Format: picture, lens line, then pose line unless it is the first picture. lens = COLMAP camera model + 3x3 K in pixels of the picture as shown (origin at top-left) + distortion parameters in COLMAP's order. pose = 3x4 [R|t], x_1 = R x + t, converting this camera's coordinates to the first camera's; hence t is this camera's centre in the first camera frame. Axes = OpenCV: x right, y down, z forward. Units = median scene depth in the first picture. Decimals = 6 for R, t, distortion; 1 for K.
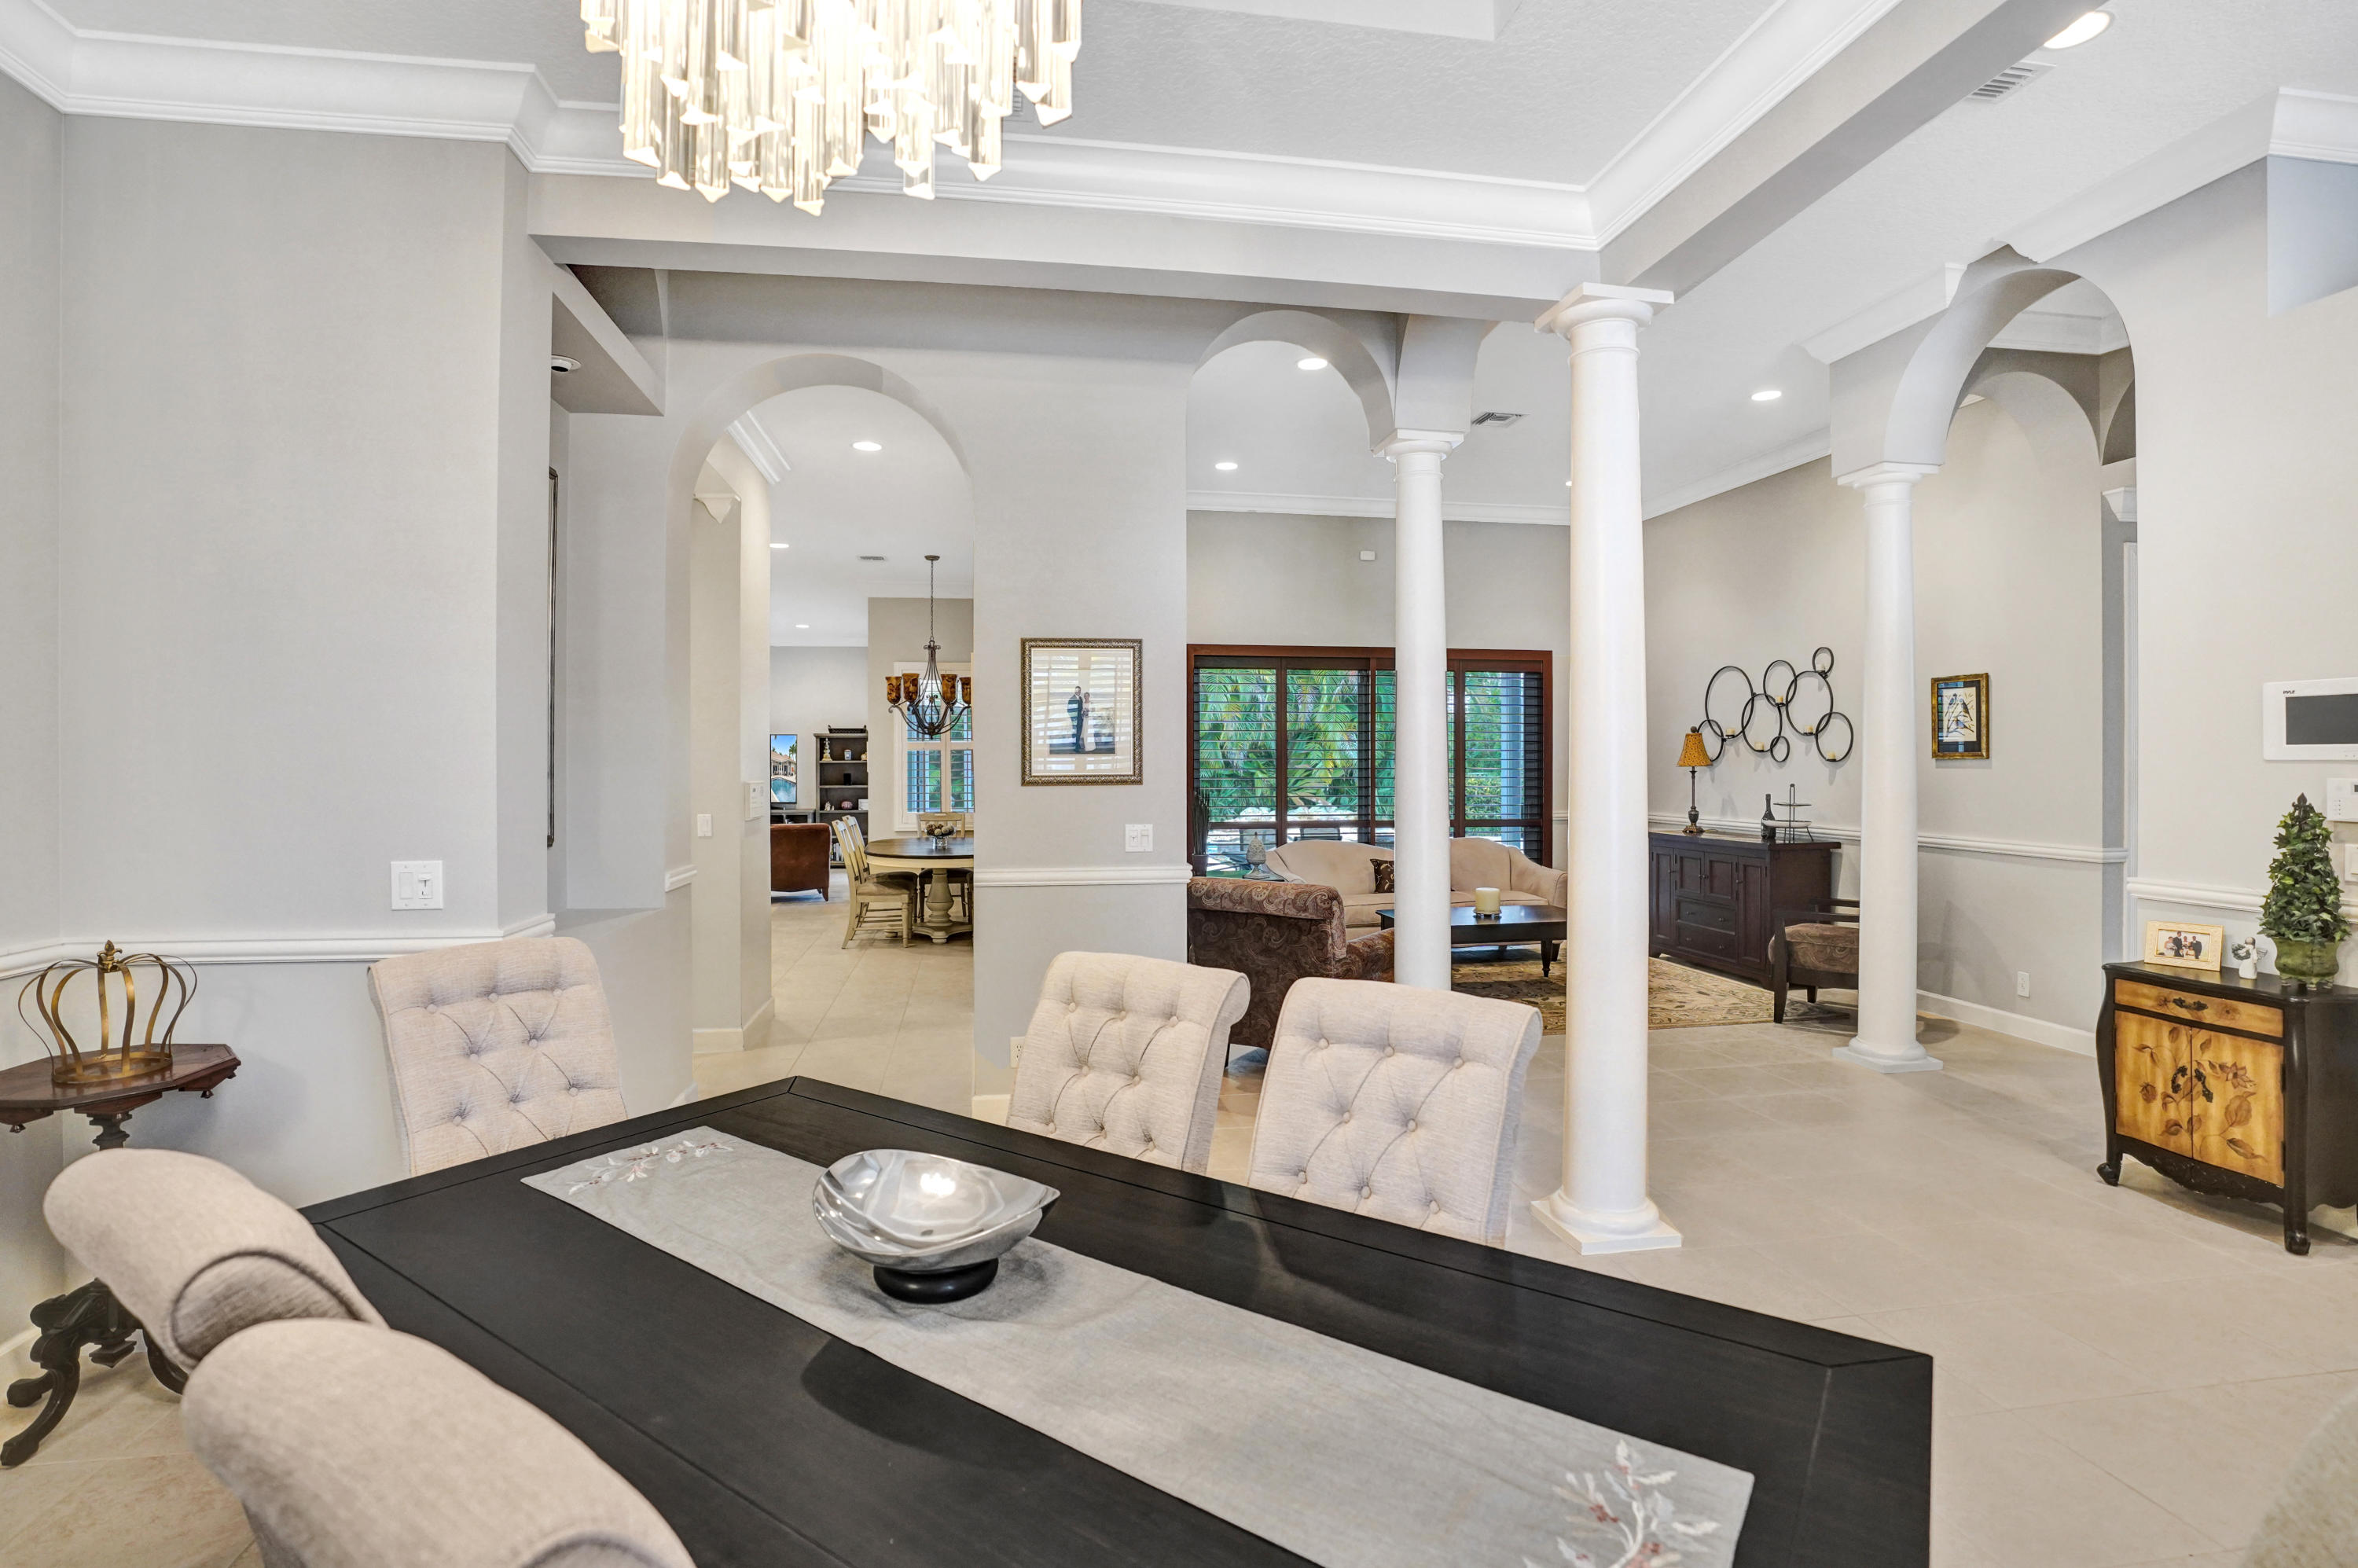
lens RADIAL K [[1136.5, 0, 1171.3], [0, 1136.5, 777.9], [0, 0, 1]] dist [-0.065247, 0.021540]
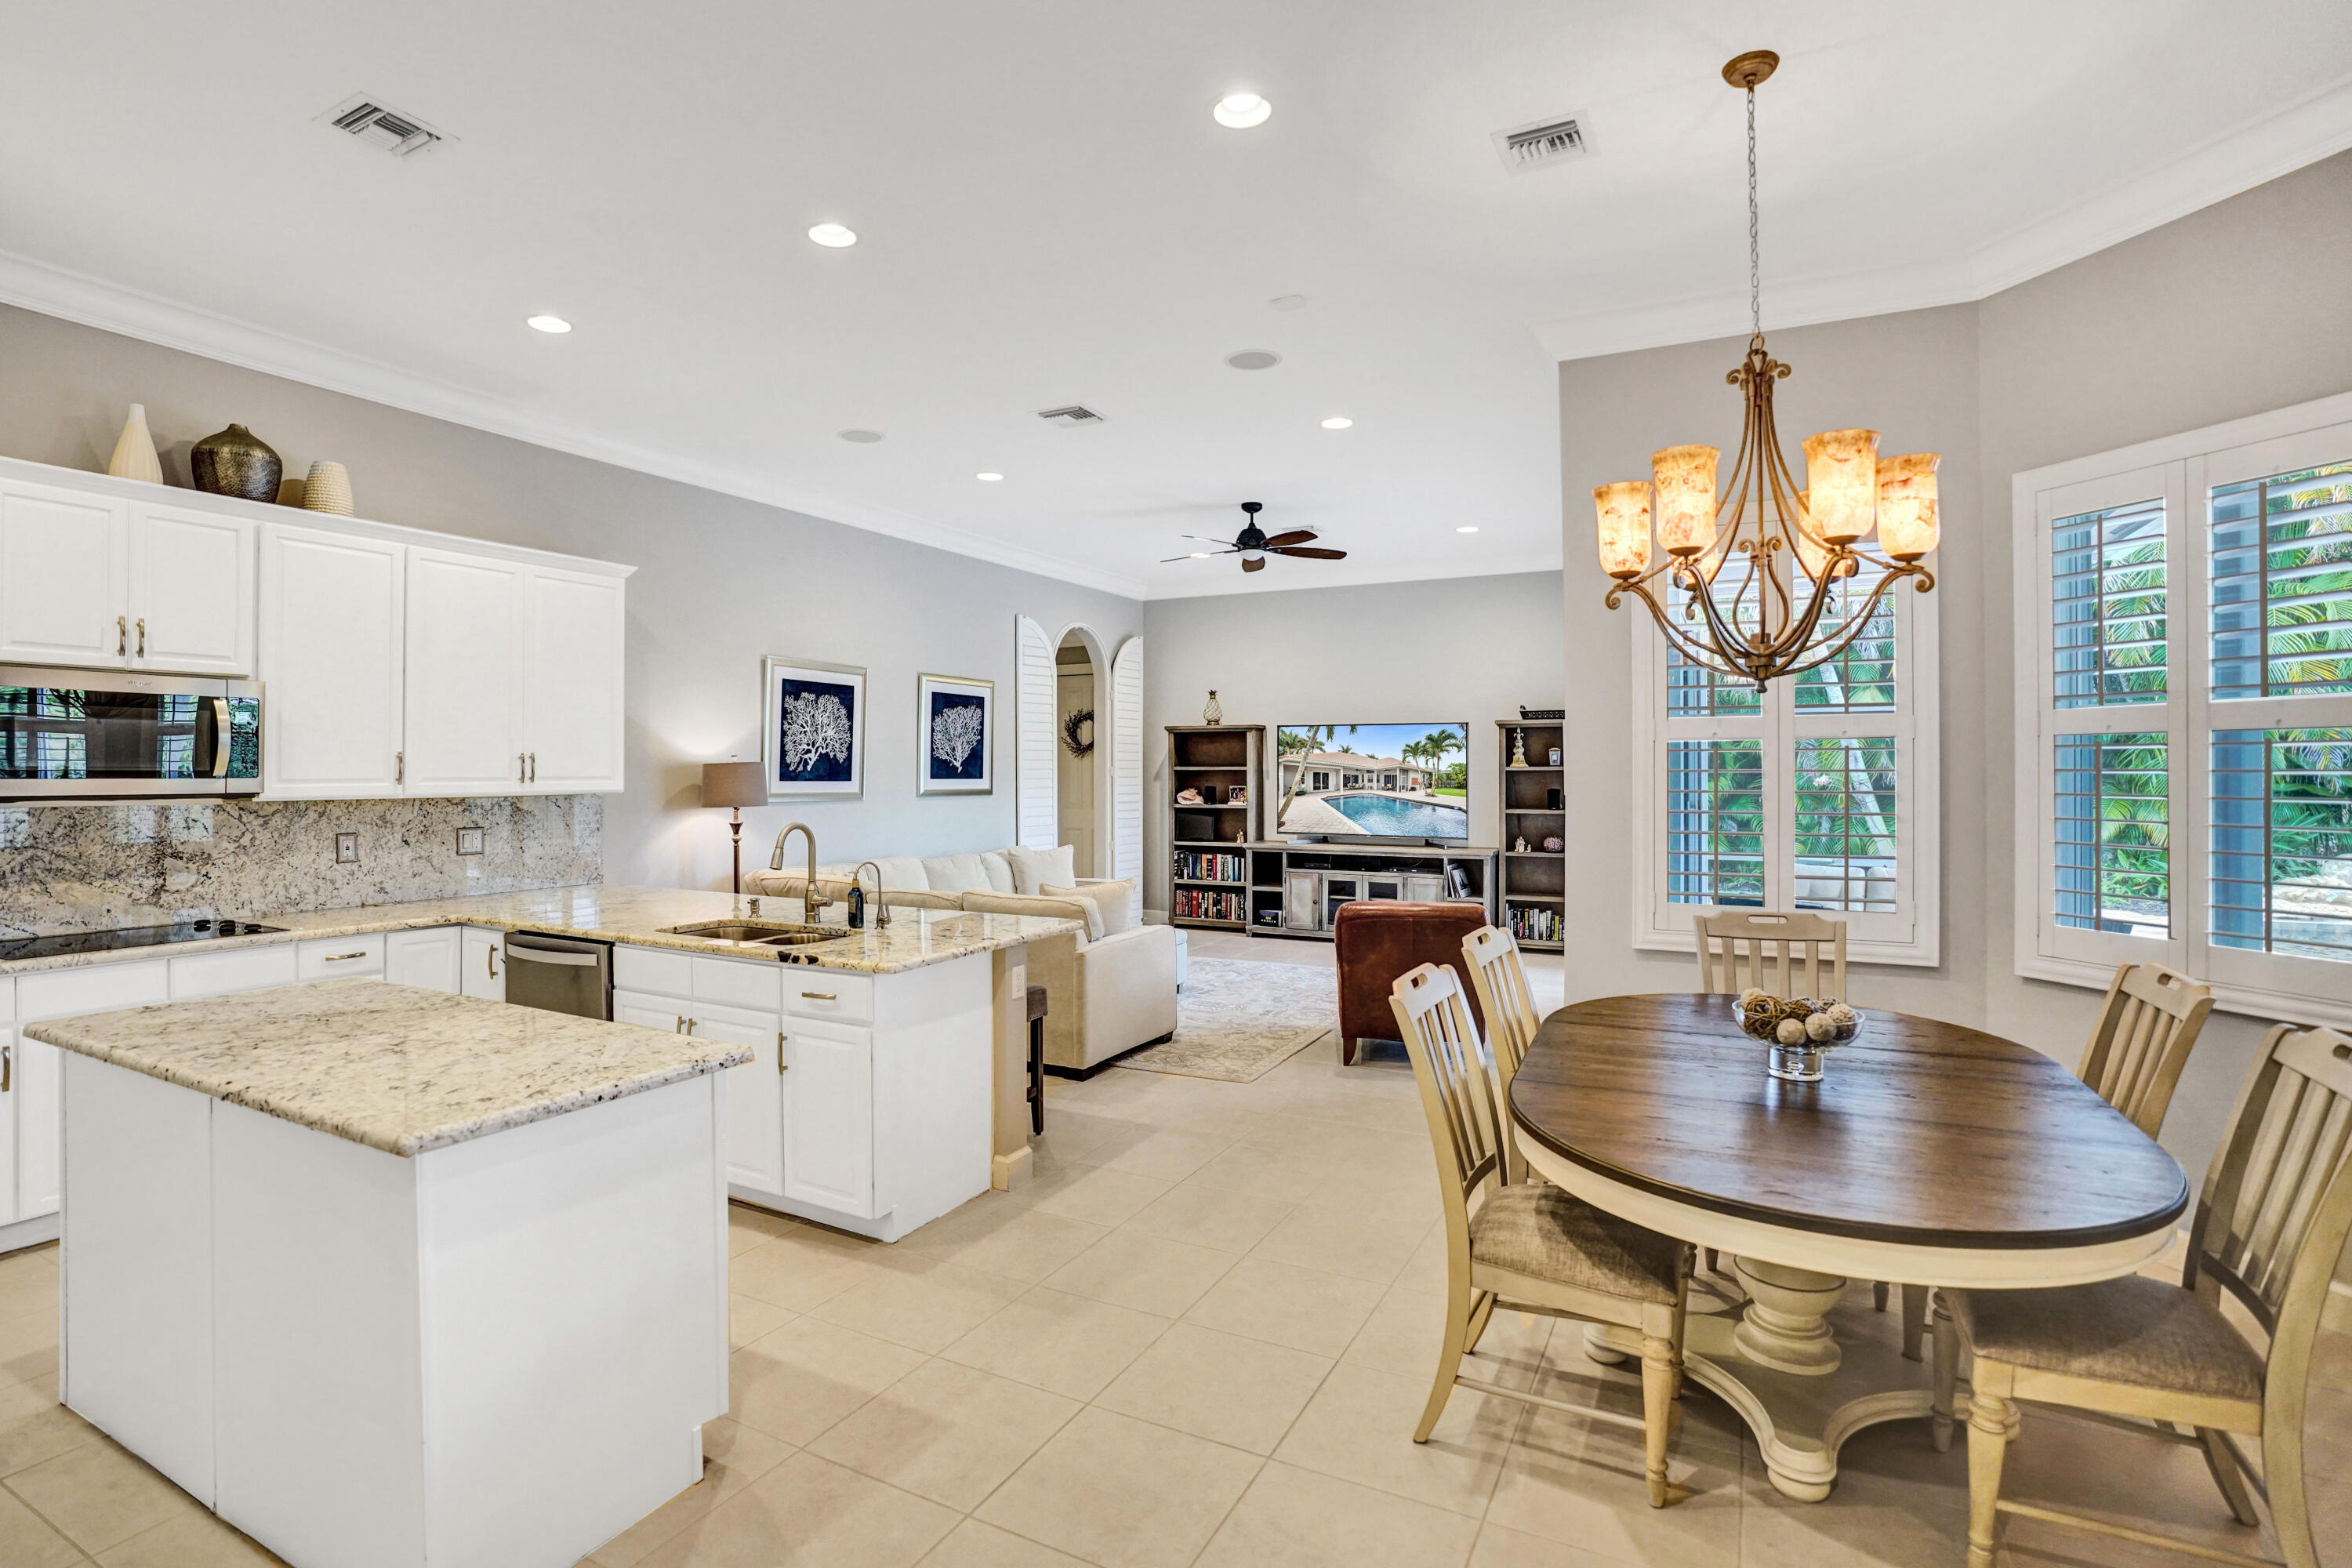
lens RADIAL K [[1133.6, 0, 1168.3], [0, 1133.6, 778.0], [0, 0, 1]] dist [-0.065247, 0.021540]
pose [[0.800393, -0.002433, -0.599471, -0.102415], [-0.000040, 0.999992, -0.004111, -0.007123], [0.599476, 0.003315, 0.800386, 0.430973]]
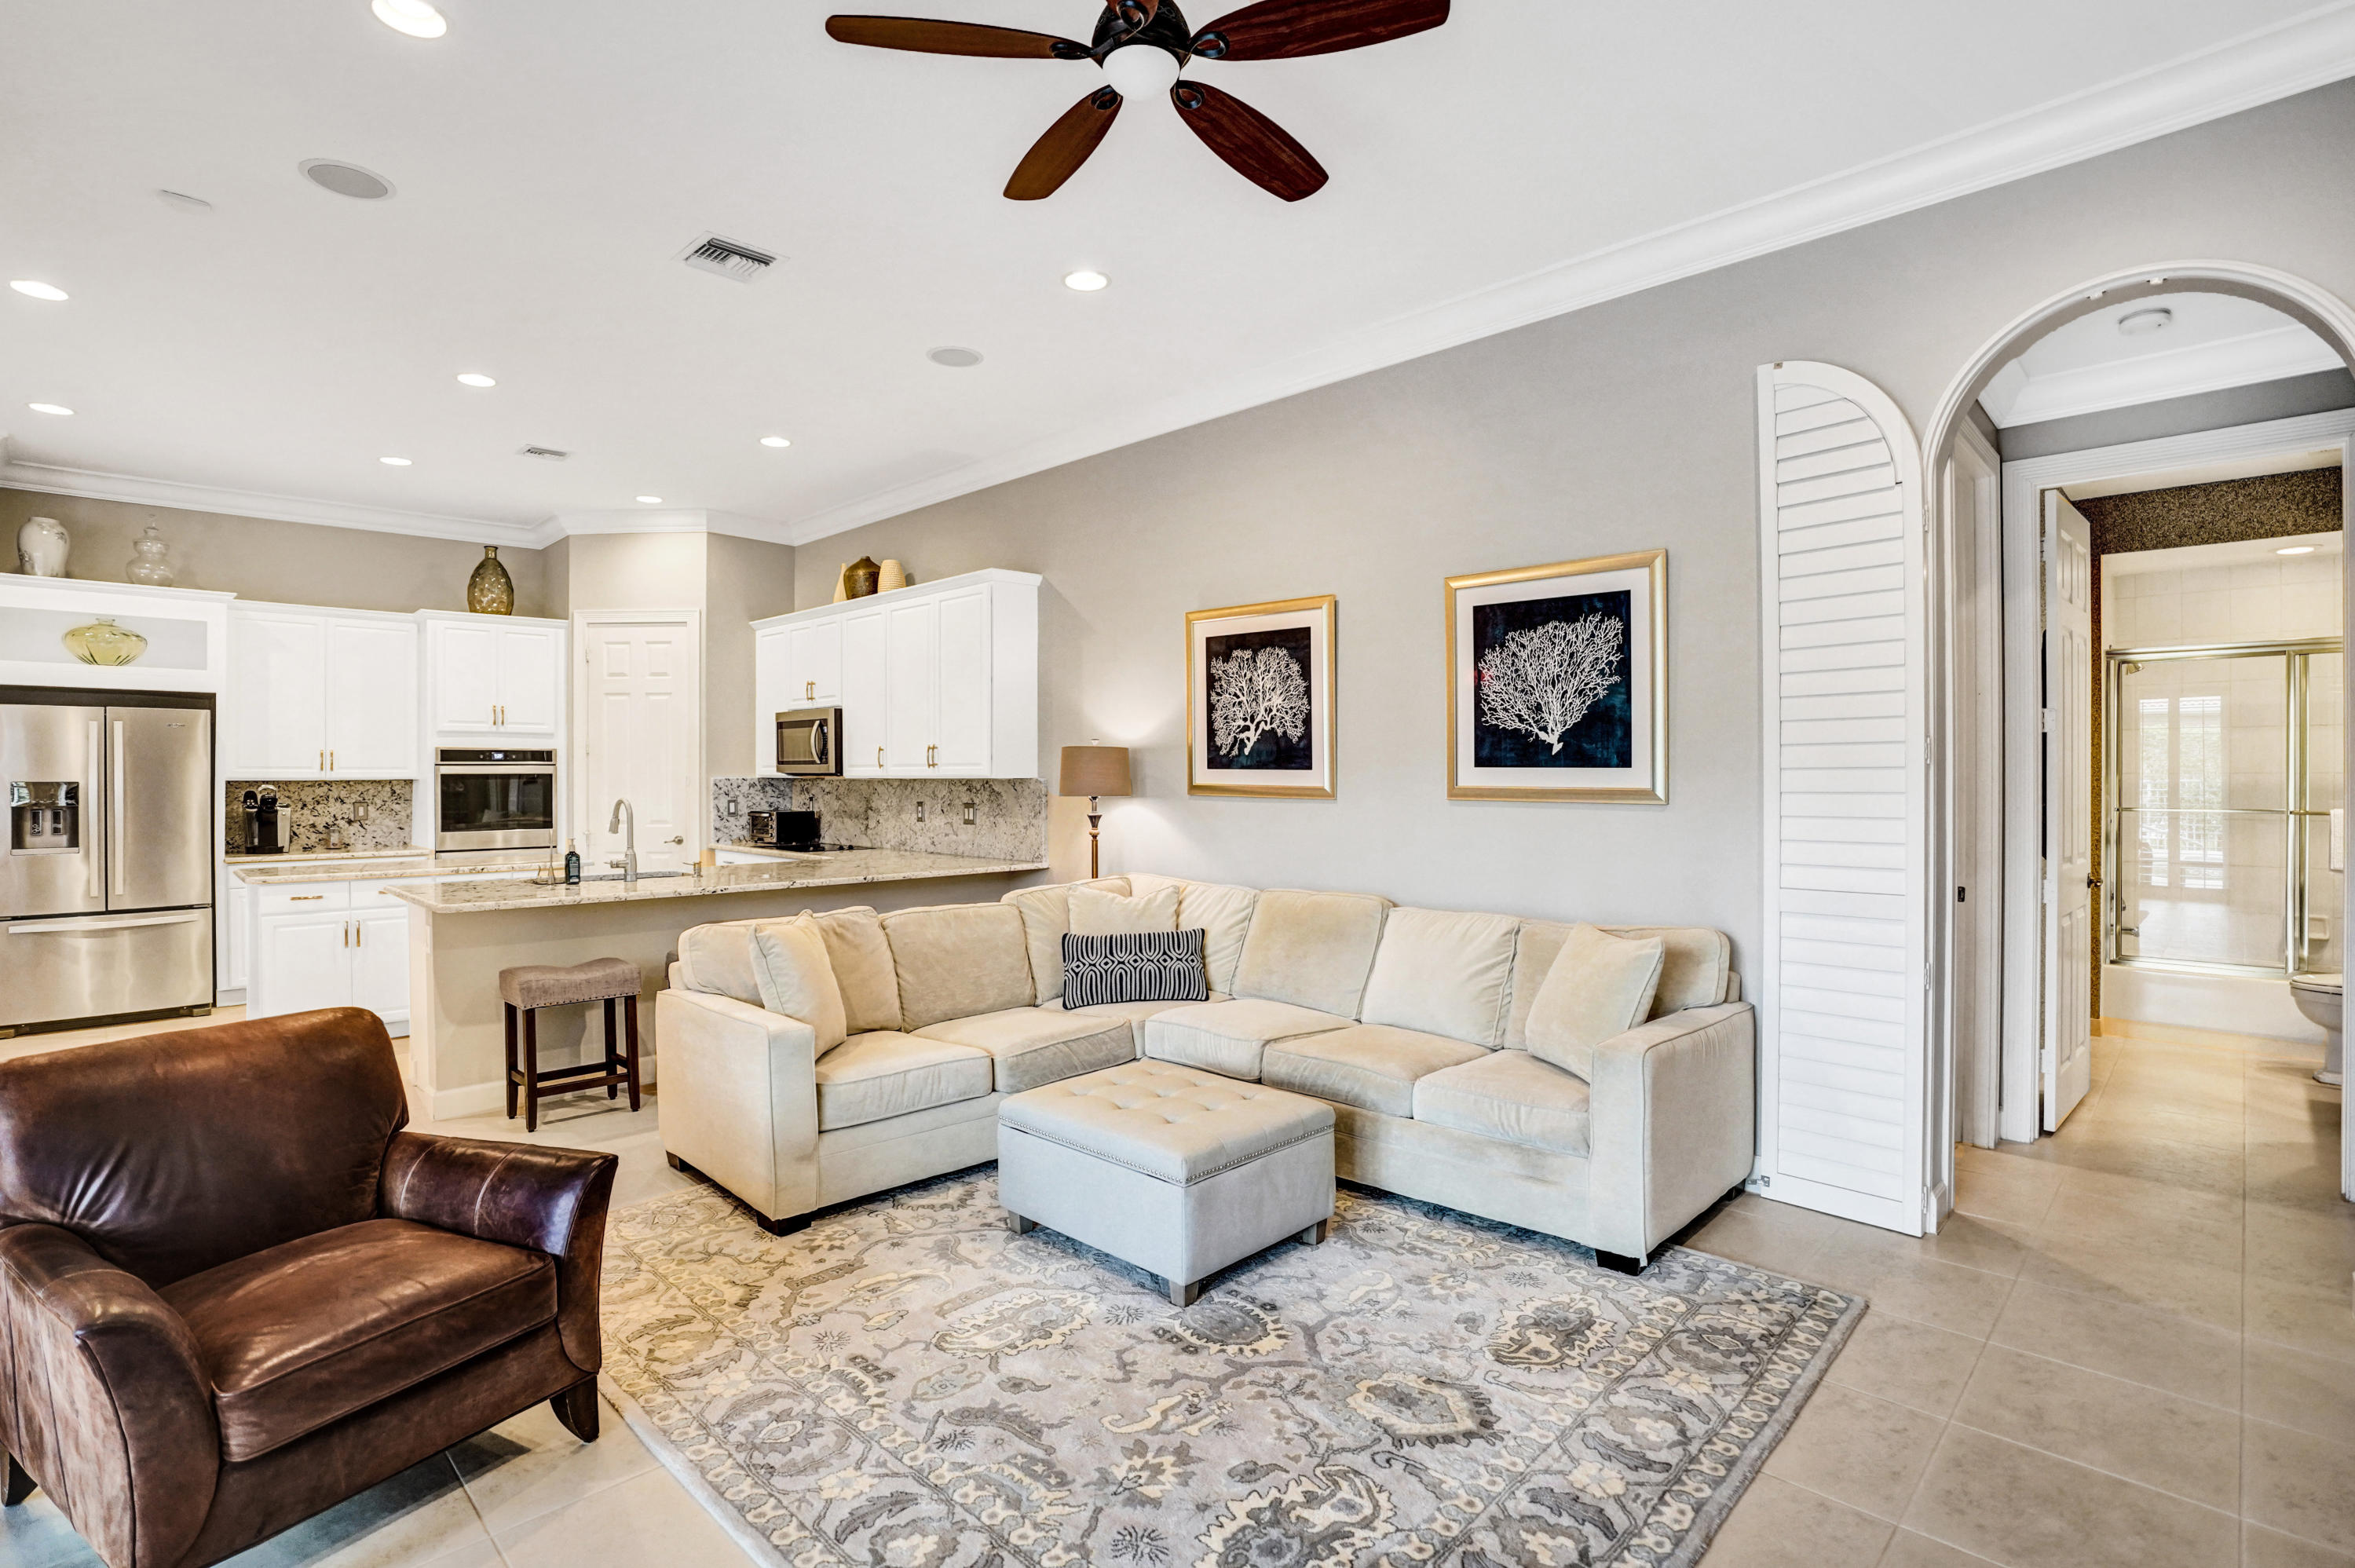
lens RADIAL K [[1135.0, 0, 1169.8], [0, 1135.0, 778.0], [0, 0, 1]] dist [-0.065247, 0.021540]
pose [[-0.806418, -0.000883, -0.591345, -0.269571], [-0.008401, 0.999915, 0.009963, -0.008223], [0.591286, 0.013002, -0.806357, 0.954910]]
